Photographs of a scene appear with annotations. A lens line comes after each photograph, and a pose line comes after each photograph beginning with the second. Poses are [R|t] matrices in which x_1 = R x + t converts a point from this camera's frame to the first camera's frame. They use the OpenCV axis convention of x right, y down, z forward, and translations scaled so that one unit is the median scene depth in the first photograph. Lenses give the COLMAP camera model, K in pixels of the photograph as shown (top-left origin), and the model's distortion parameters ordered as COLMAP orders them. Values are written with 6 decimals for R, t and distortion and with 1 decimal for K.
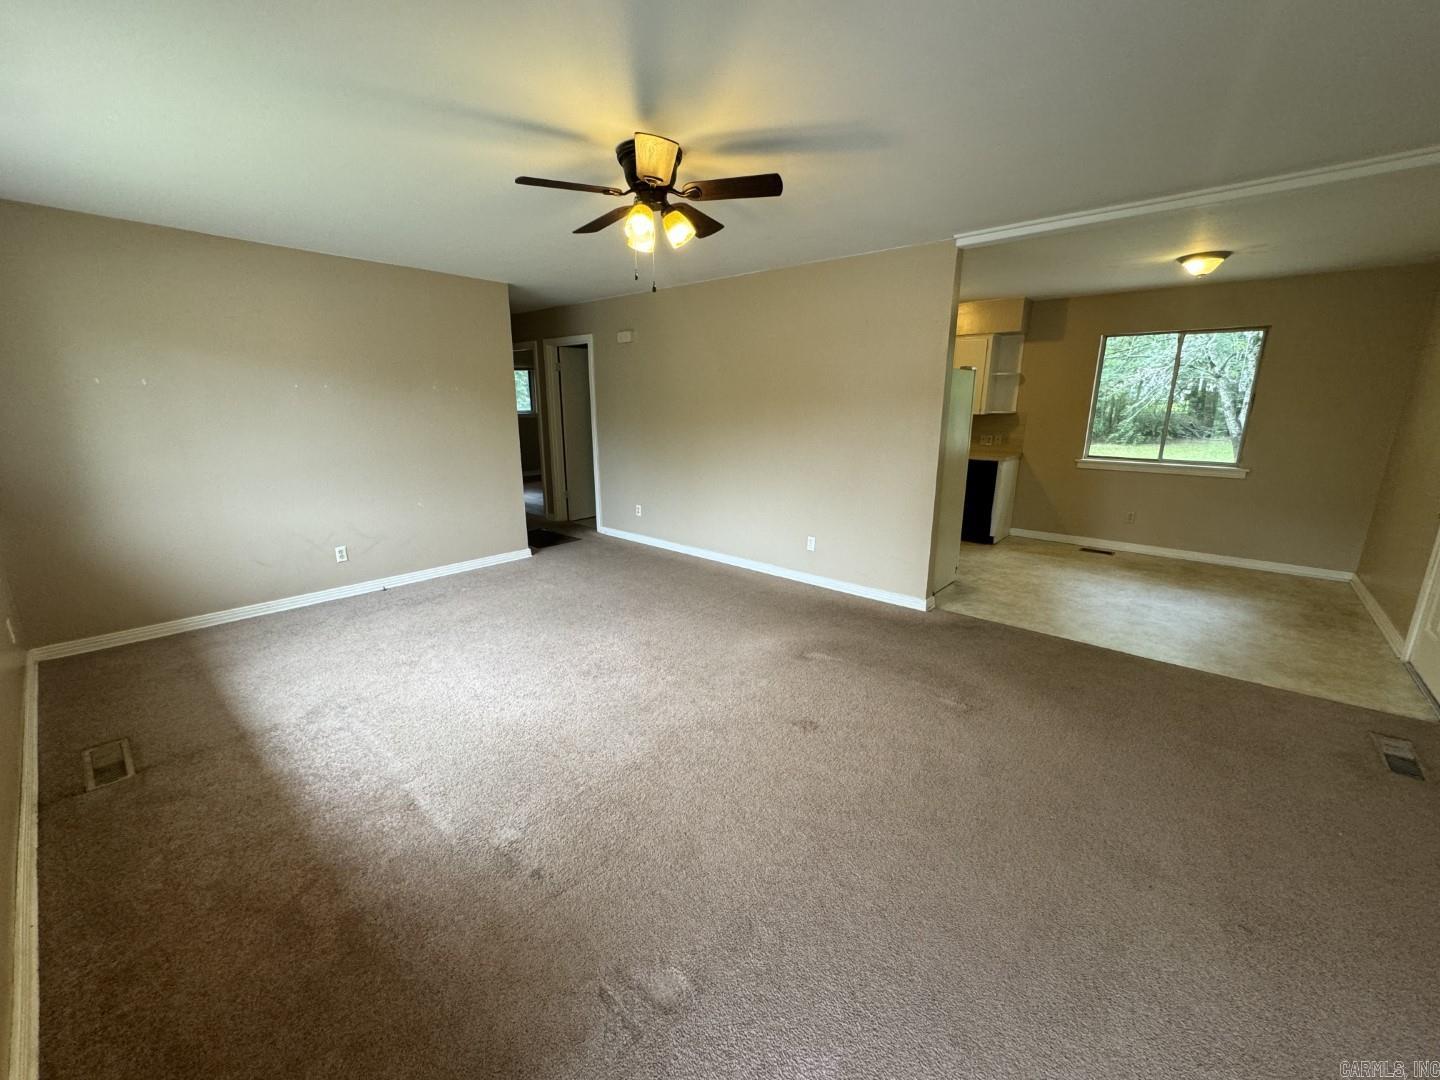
lens RADIAL K [[575.9, 0, 721.5], [0, 575.9, 537.7], [0, 0, 1]] dist [-0.001469, 0.000364]
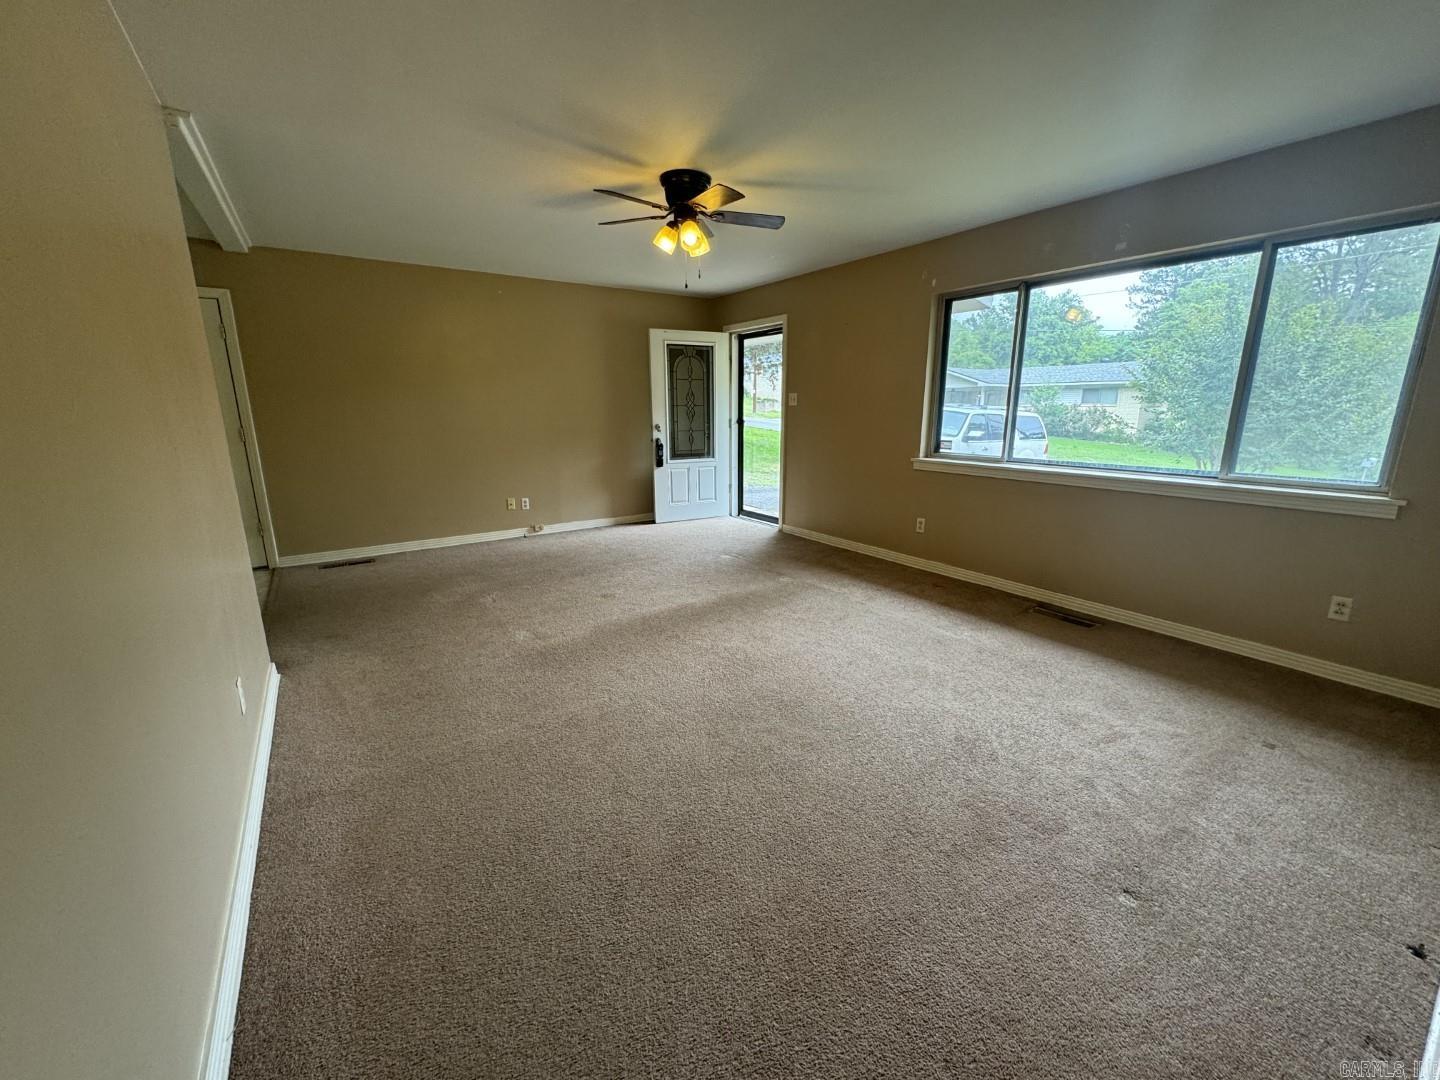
lens RADIAL K [[575.9, 0, 721.5], [0, 575.9, 537.7], [0, 0, 1]] dist [-0.001469, 0.000364]
pose [[-0.965850, -0.054363, 0.253336, -0.271978], [0.064646, 0.896260, 0.438792, -0.241107], [-0.250908, 0.440185, -0.862138, 1.142490]]
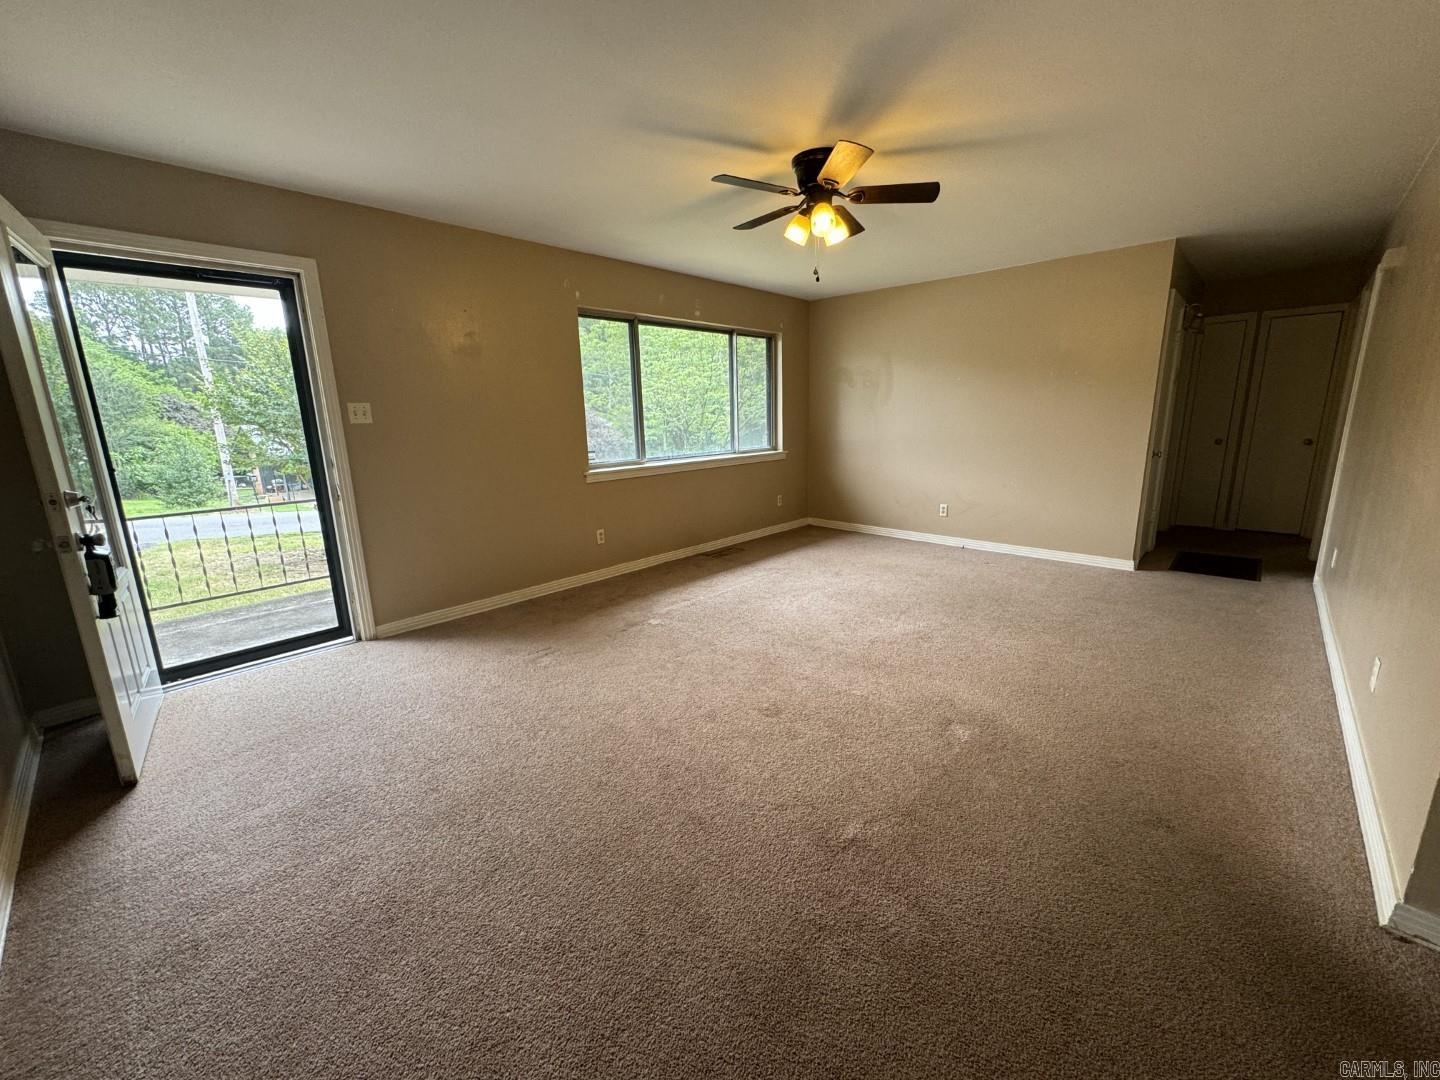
lens RADIAL K [[575.9, 0, 721.5], [0, 575.9, 537.7], [0, 0, 1]] dist [-0.001469, 0.000364]
pose [[-0.041510, 0.212186, -0.976347, 0.543867], [-0.210718, 0.953351, 0.216148, -0.074144], [0.976665, 0.214706, 0.005138, 0.449238]]
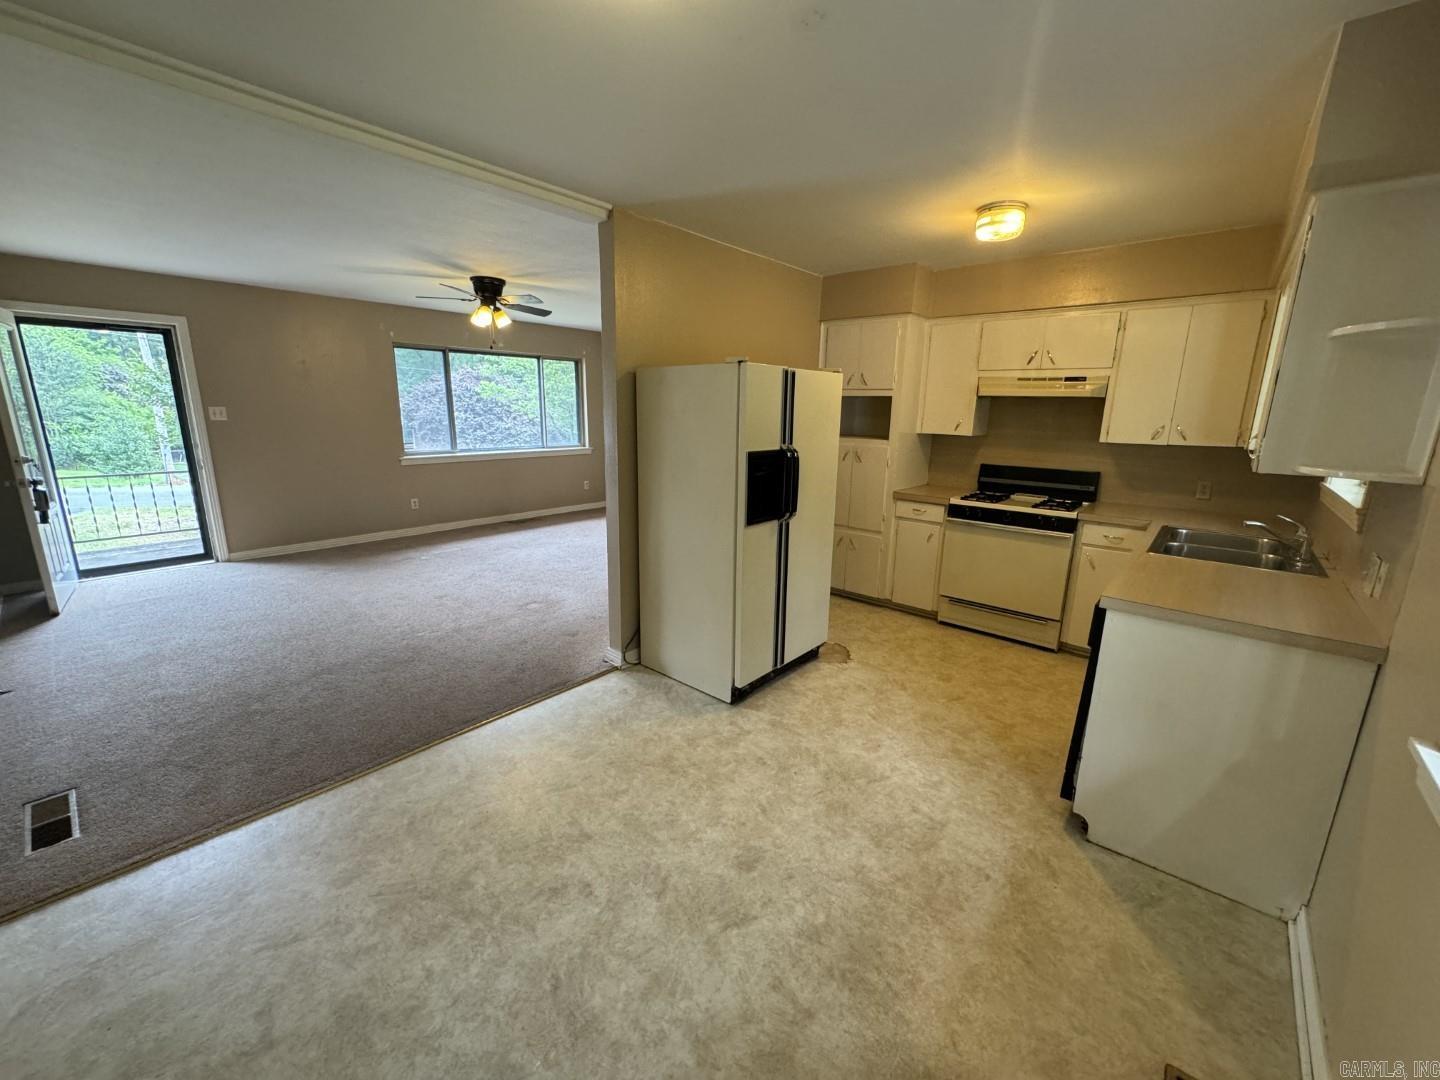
lens RADIAL K [[575.9, 0, 721.5], [0, 575.9, 537.7], [0, 0, 1]] dist [-0.001469, 0.000364]
pose [[0.000533, 0.223260, -0.974759, 0.930755], [-0.250896, 0.943610, 0.215988, -0.216903], [0.968014, 0.244448, 0.056518, 0.876970]]
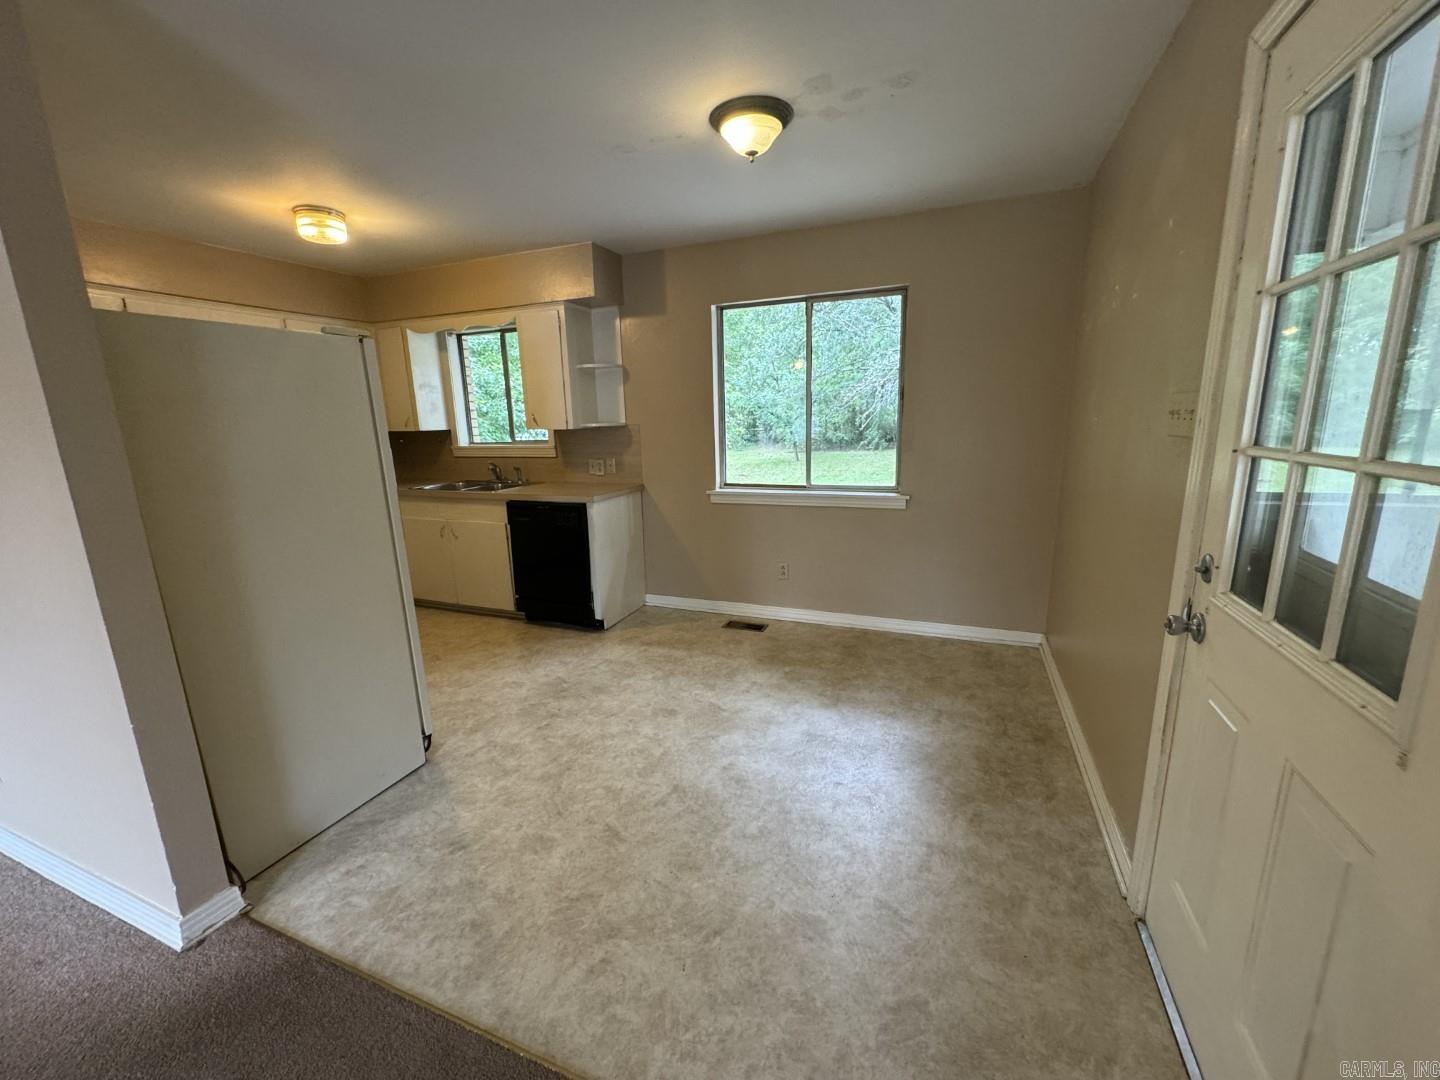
lens RADIAL K [[575.9, 0, 721.5], [0, 575.9, 537.7], [0, 0, 1]] dist [-0.001469, 0.000364]
pose [[0.945693, -0.093853, 0.311219, 0.490324], [0.103365, 0.994543, -0.014172, -0.082689], [-0.308190, 0.045571, 0.950233, 0.421340]]
